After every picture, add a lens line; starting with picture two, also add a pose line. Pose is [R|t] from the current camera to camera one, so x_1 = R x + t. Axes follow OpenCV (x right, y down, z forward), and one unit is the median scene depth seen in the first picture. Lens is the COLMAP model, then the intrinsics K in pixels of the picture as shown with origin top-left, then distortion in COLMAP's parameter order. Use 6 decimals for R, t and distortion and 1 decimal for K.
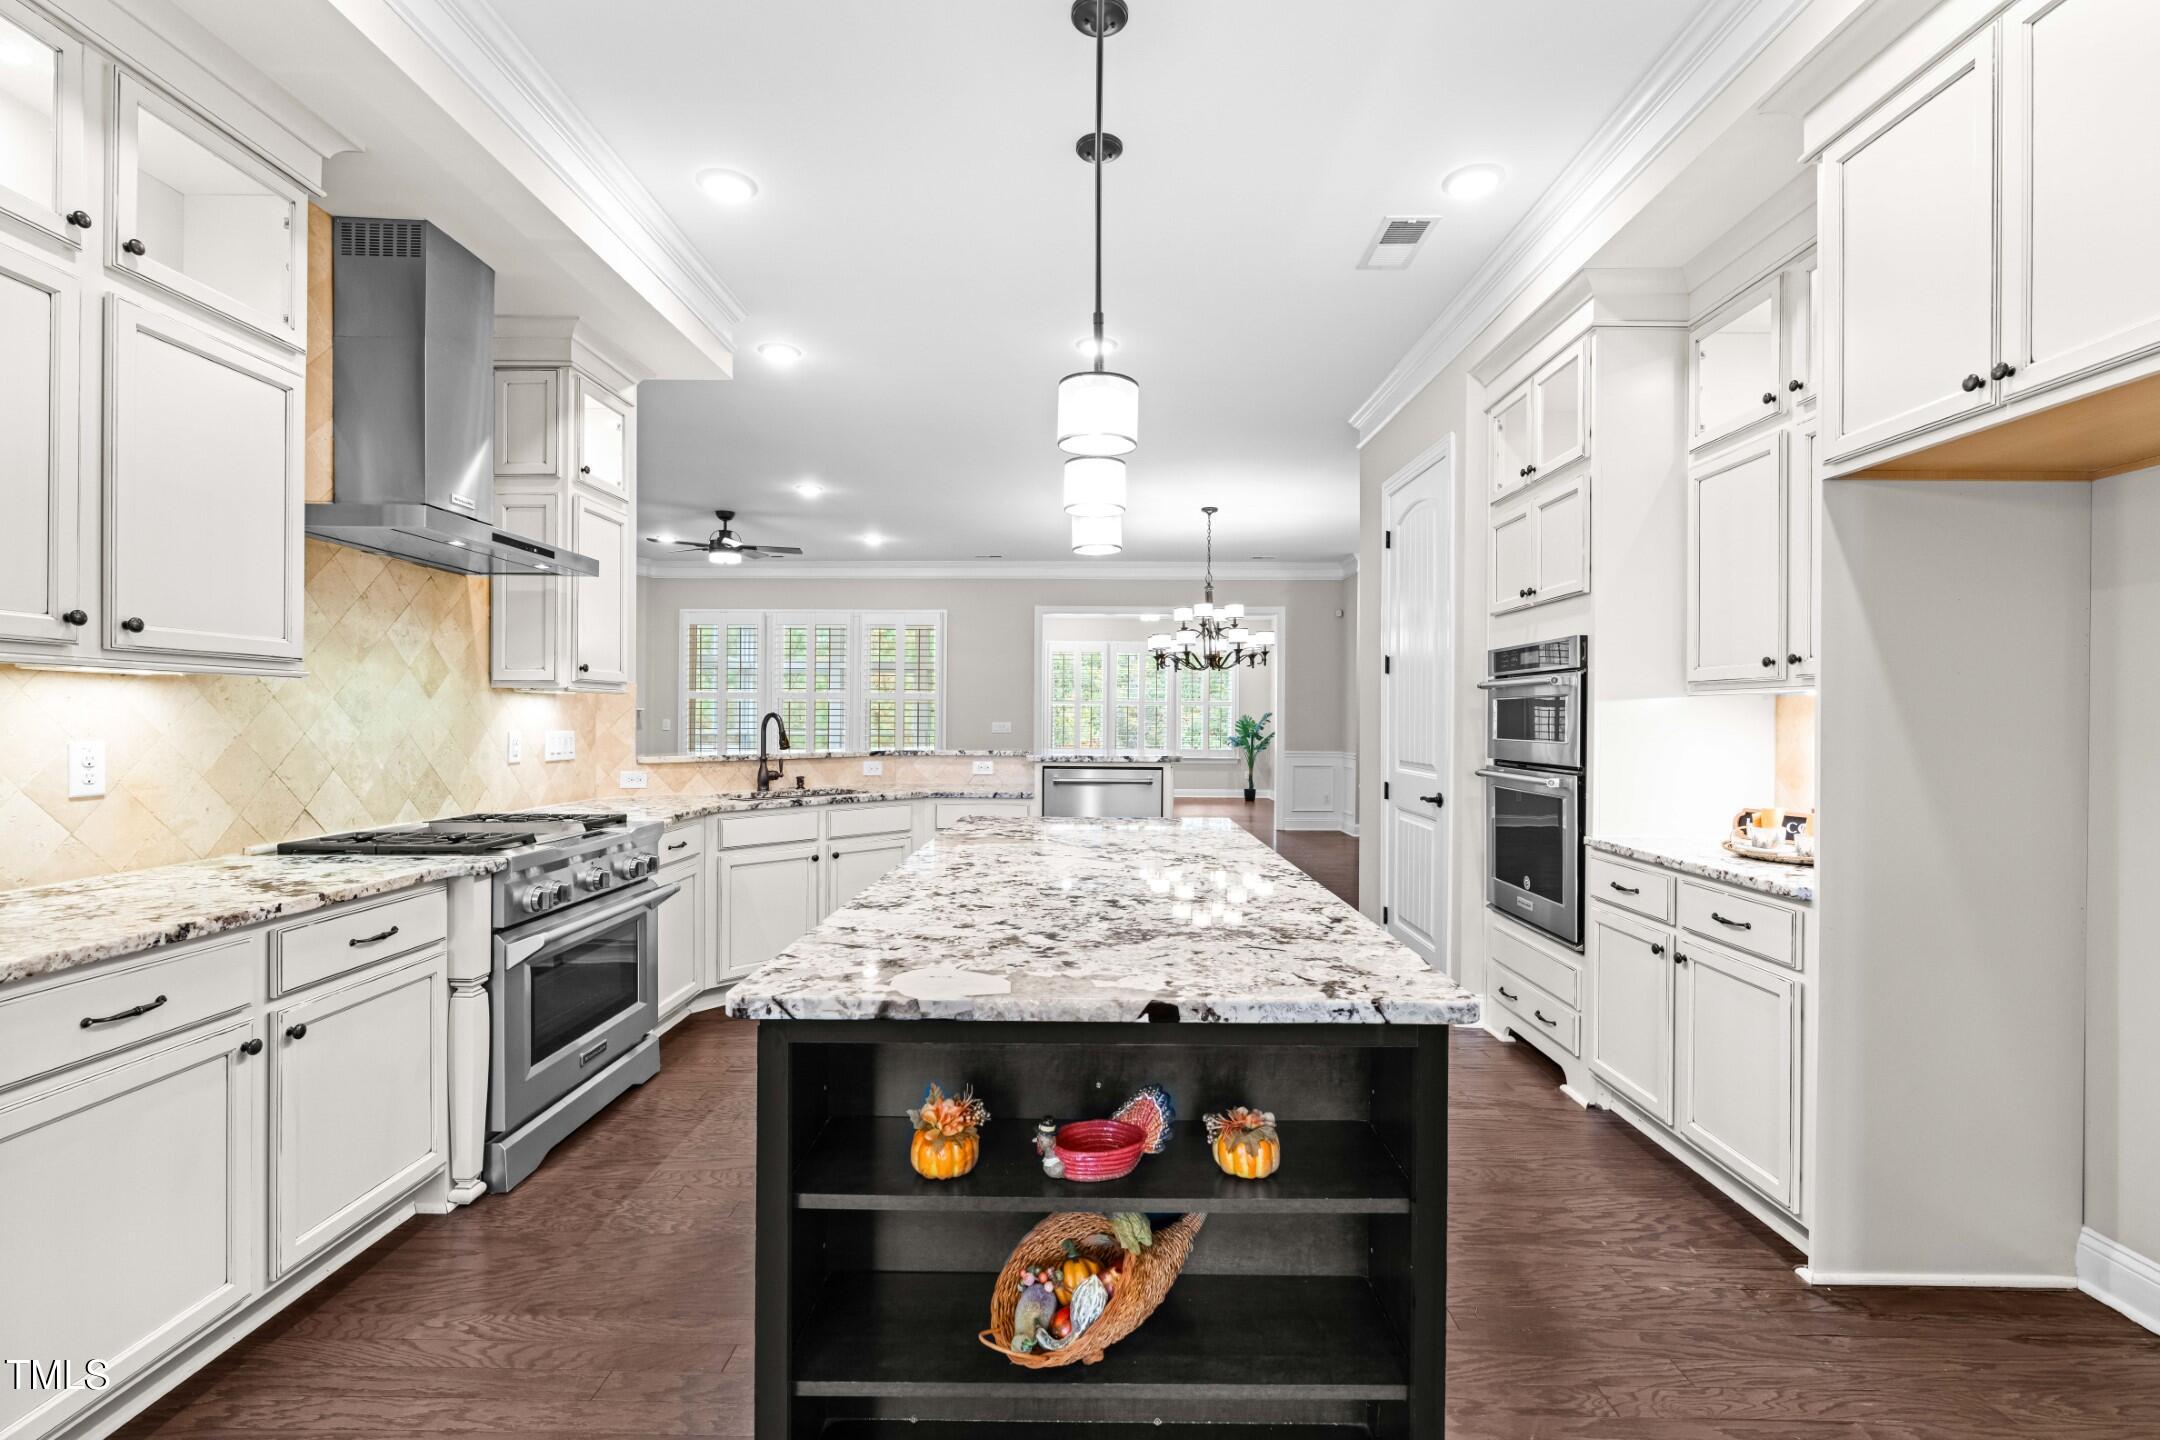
lens RADIAL K [[983.0, 0, 1086.3], [0, 983.0, 717.0], [0, 0, 1]] dist [-0.009477, 0.002882]
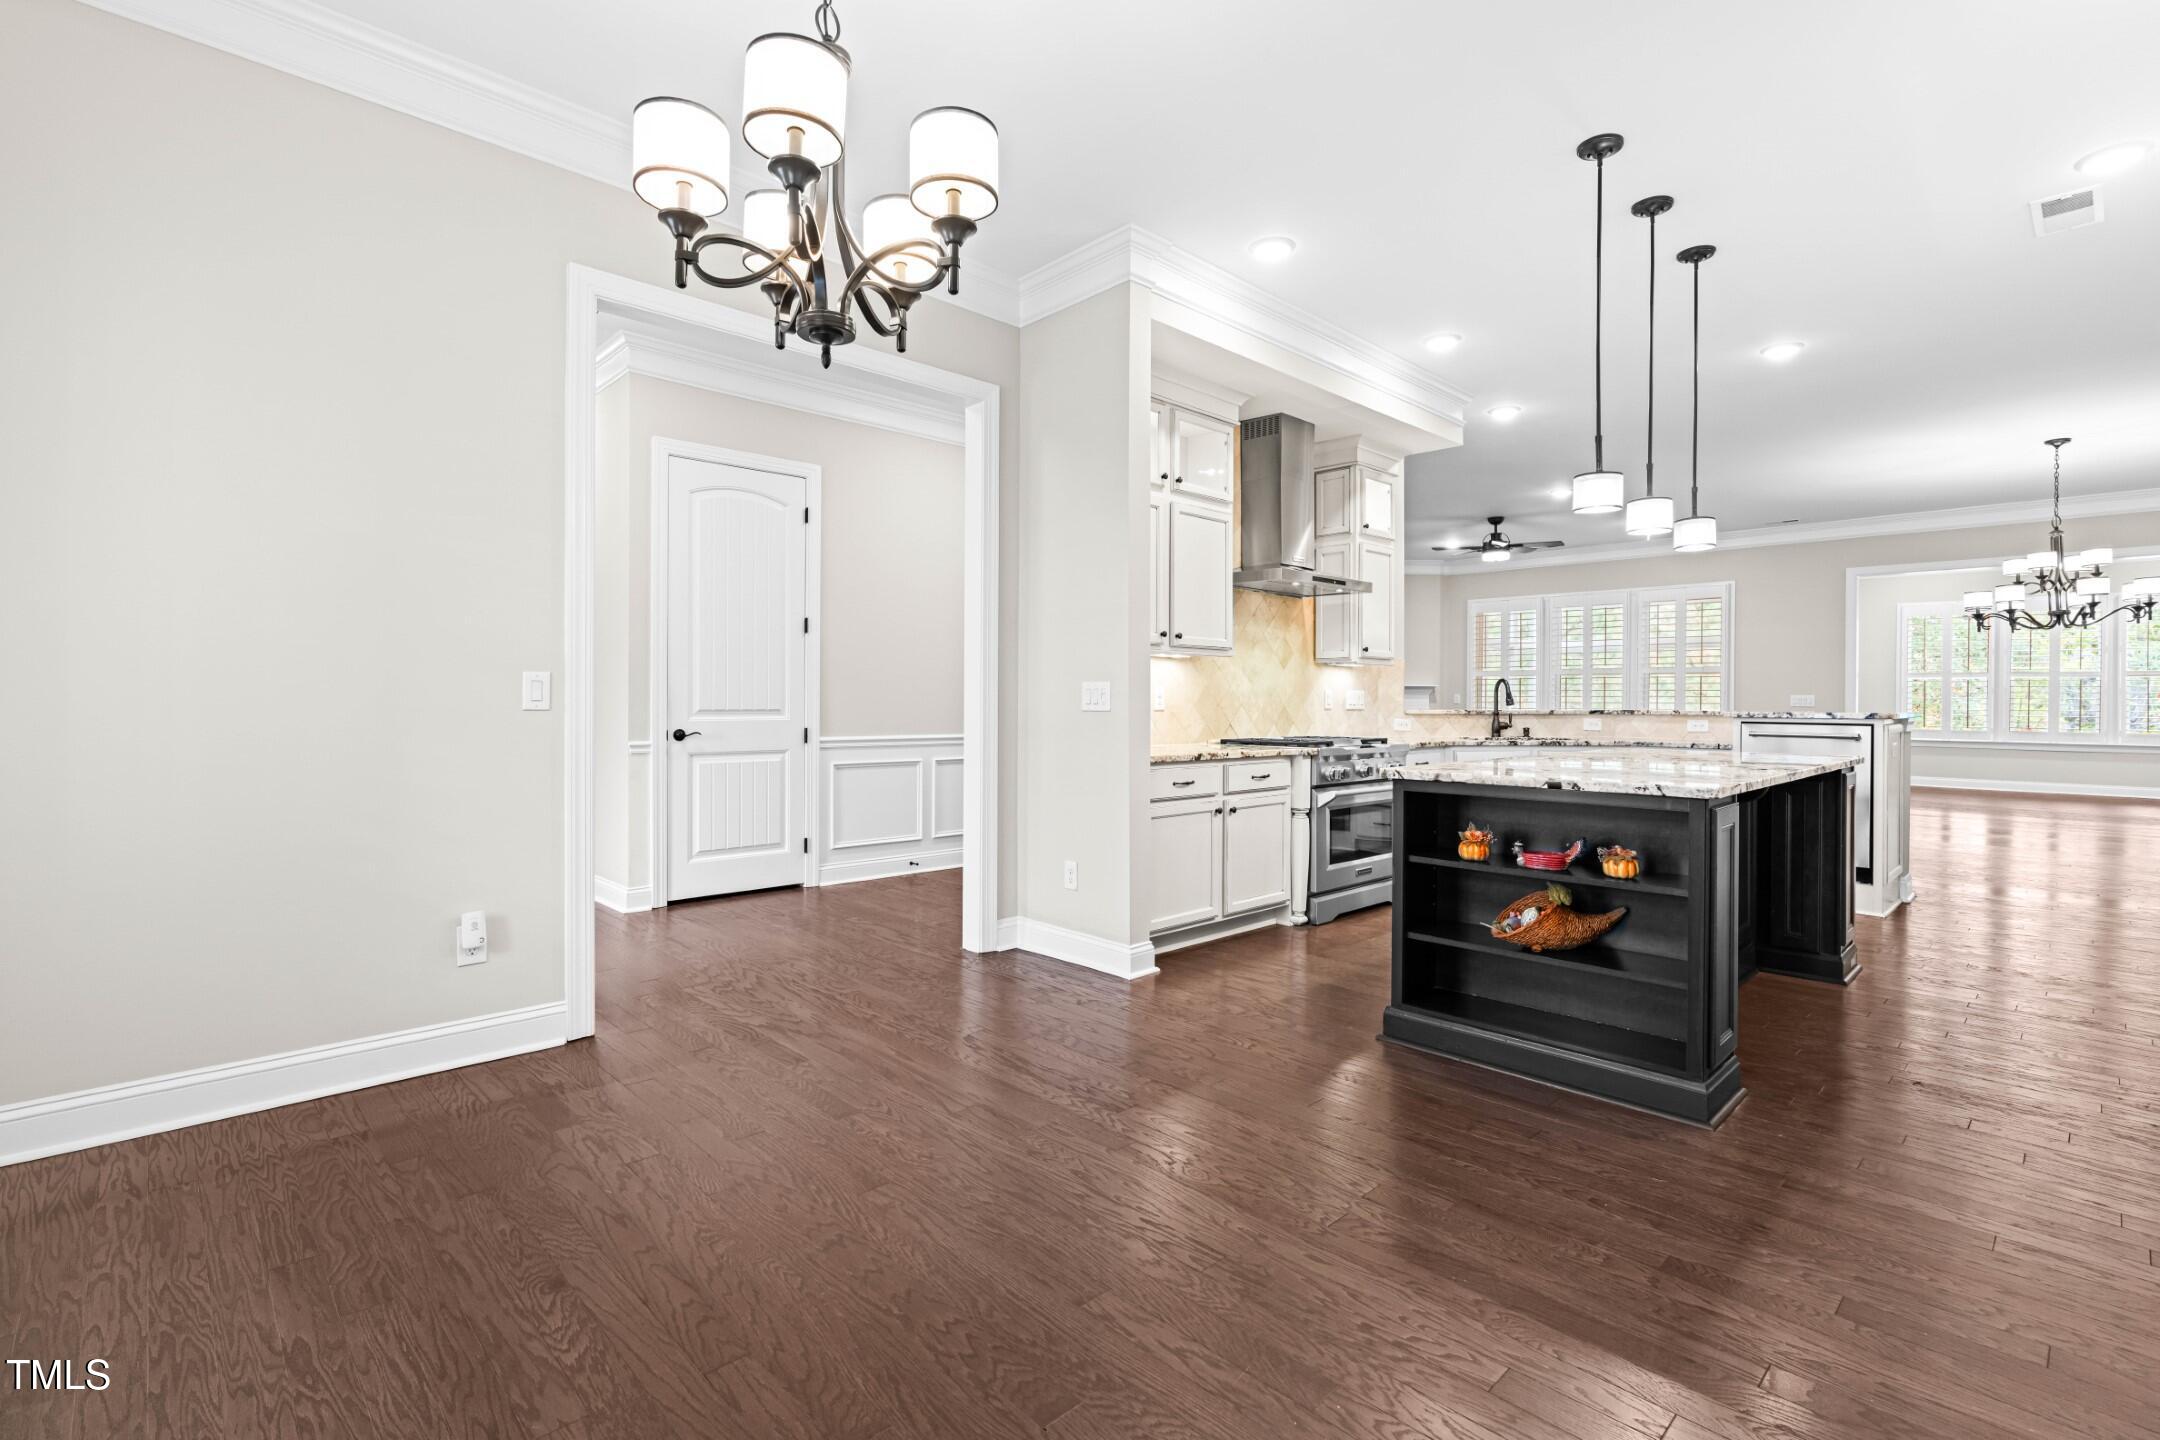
lens RADIAL K [[983.0, 0, 1079.3], [0, 983.0, 709.7], [0, 0, 1]] dist [-0.009477, 0.002882]
pose [[0.697799, 0.005053, -0.716276, 0.383407], [0.000251, 0.999973, 0.007298, 0.045362], [0.716294, -0.005272, 0.697779, -0.562424]]
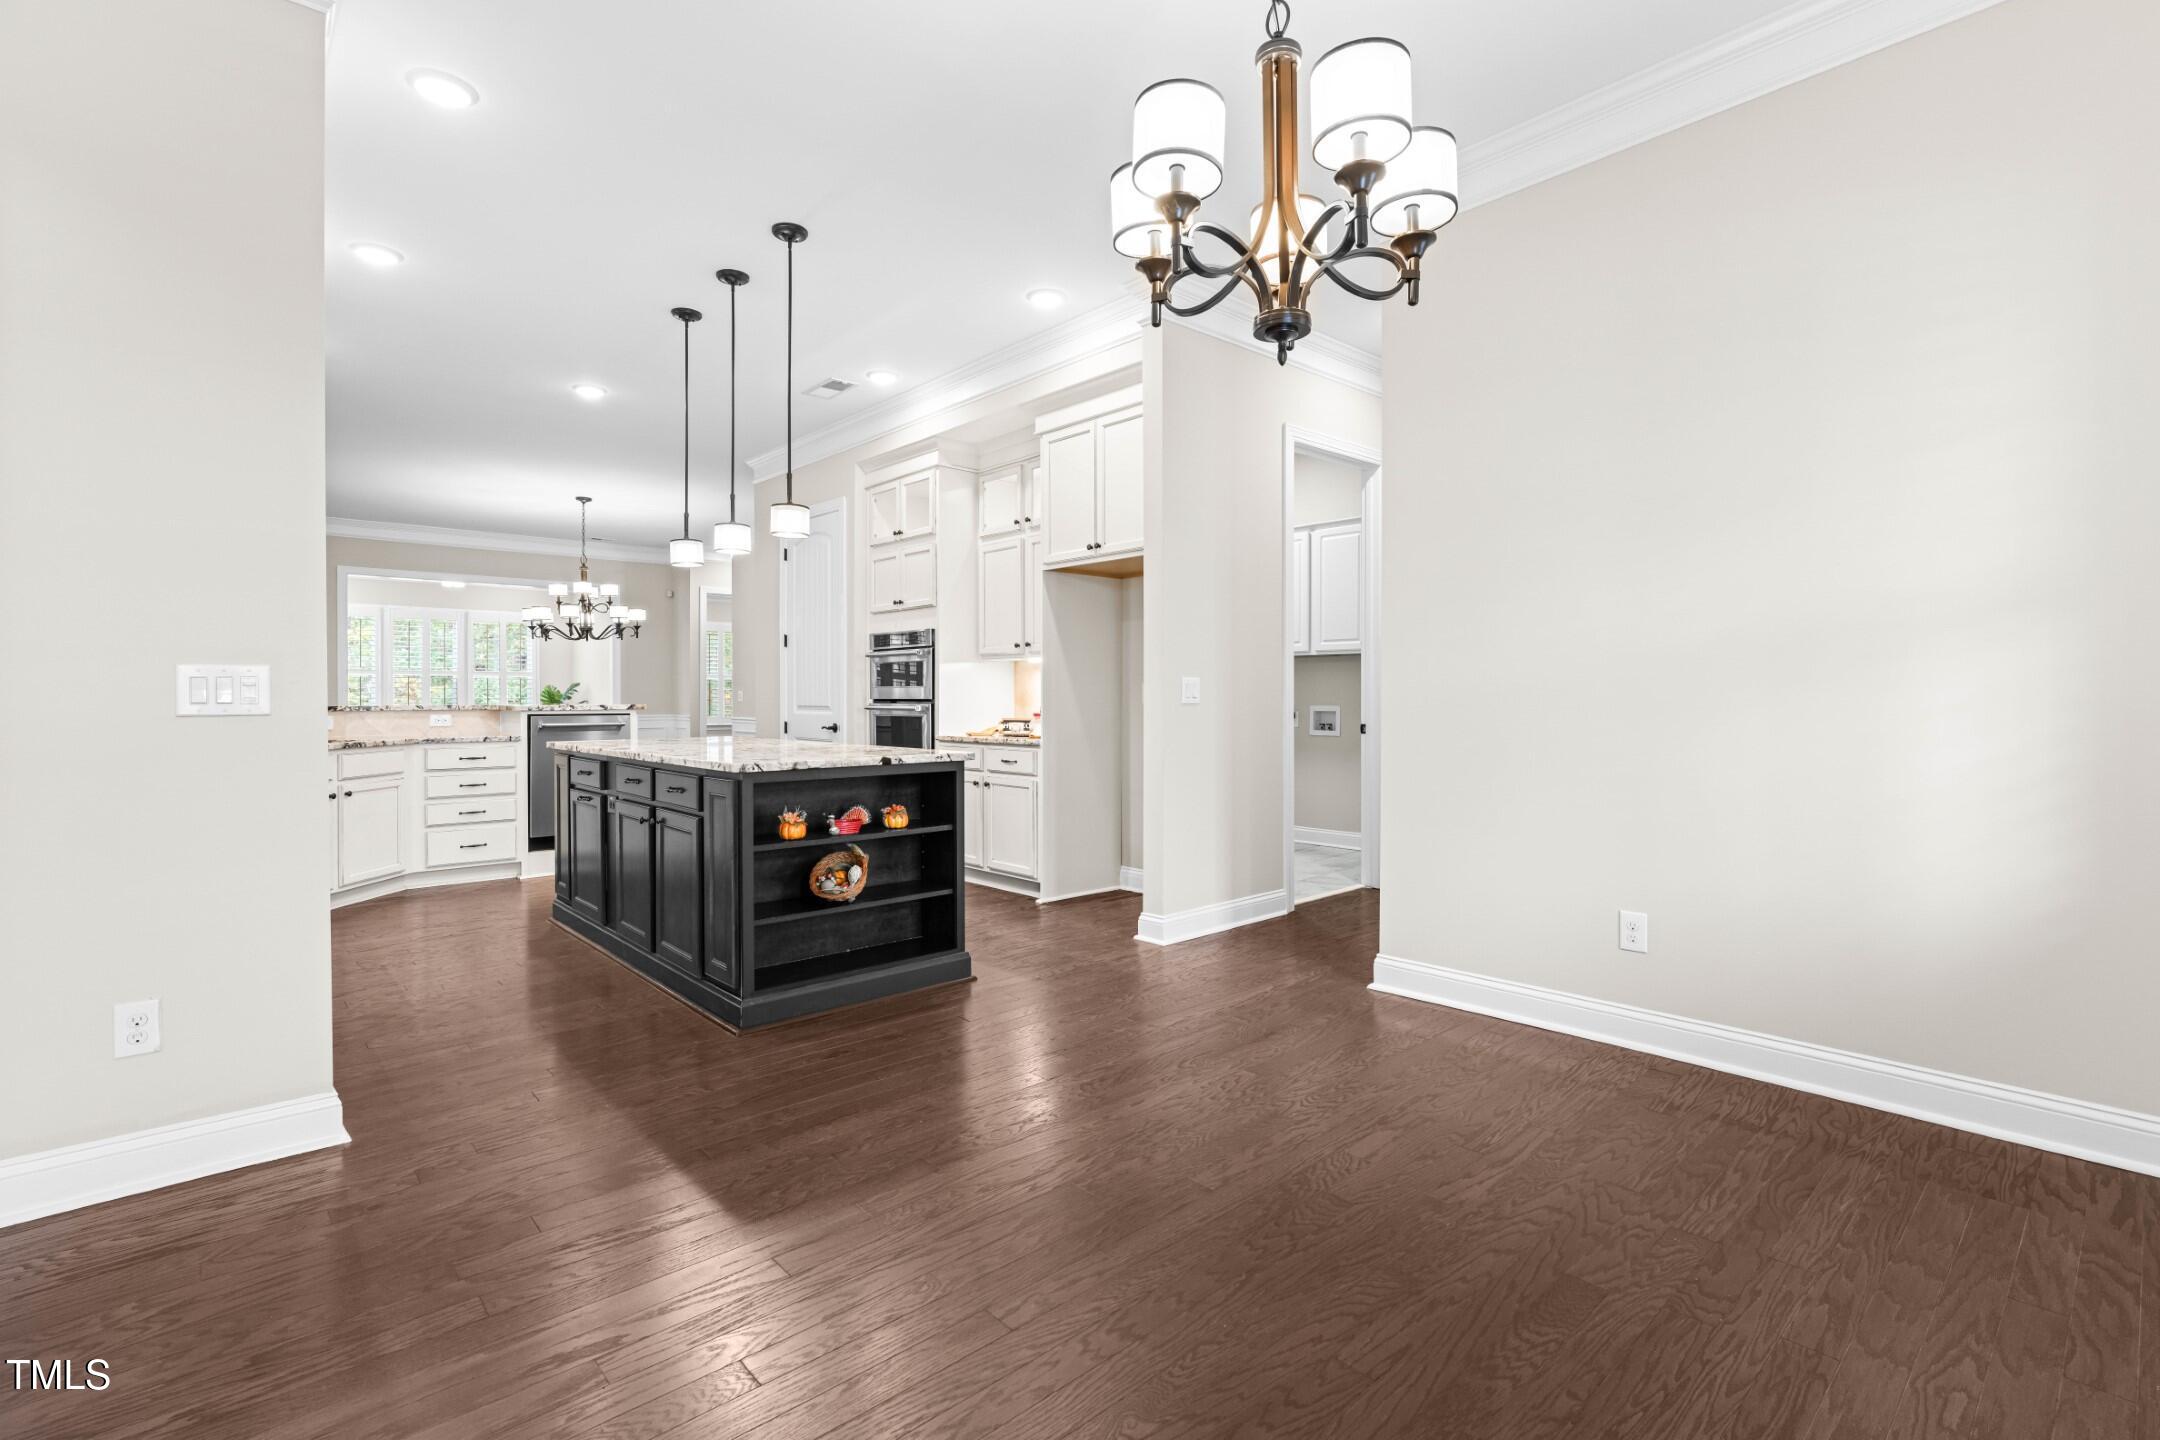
lens RADIAL K [[979.3, 0, 1080.4], [0, 979.3, 712.6], [0, 0, 1]] dist [-0.007563, 0.002817]
pose [[0.739440, -0.019293, 0.672945, -0.584386], [0.006254, 0.999743, 0.021790, 0.041026], [-0.673193, -0.011904, 0.739371, -0.614498]]
